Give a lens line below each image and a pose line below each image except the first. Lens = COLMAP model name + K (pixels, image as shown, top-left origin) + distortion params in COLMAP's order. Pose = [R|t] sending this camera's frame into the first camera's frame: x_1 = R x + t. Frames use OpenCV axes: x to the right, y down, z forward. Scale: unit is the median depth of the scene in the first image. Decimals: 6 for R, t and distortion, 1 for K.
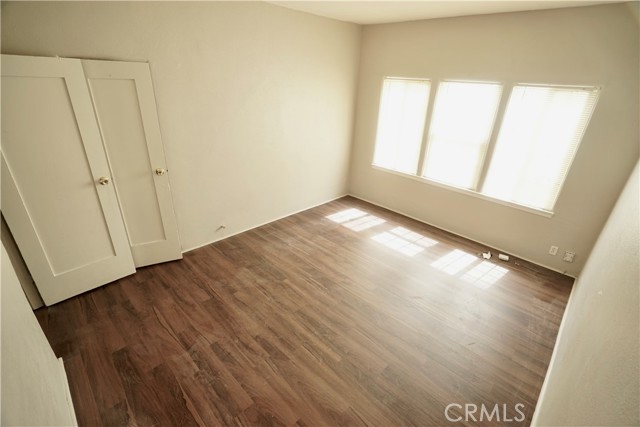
lens RADIAL K [[293.1, 0, 319.4], [0, 293.1, 218.0], [0, 0, 1]] dist [-0.068585, 0.032586]
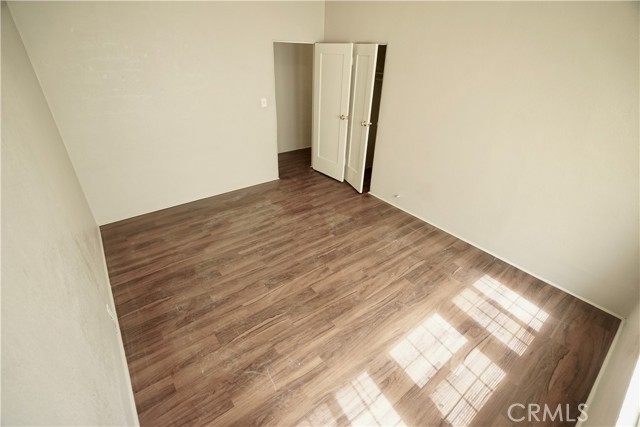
lens RADIAL K [[293.1, 0, 319.4], [0, 293.1, 218.0], [0, 0, 1]] dist [-0.068585, 0.032586]
pose [[-0.126717, 0.459889, -0.878888, 0.792019], [-0.455950, 0.759877, 0.463353, -0.314139], [0.880938, 0.459444, 0.113398, 0.740089]]
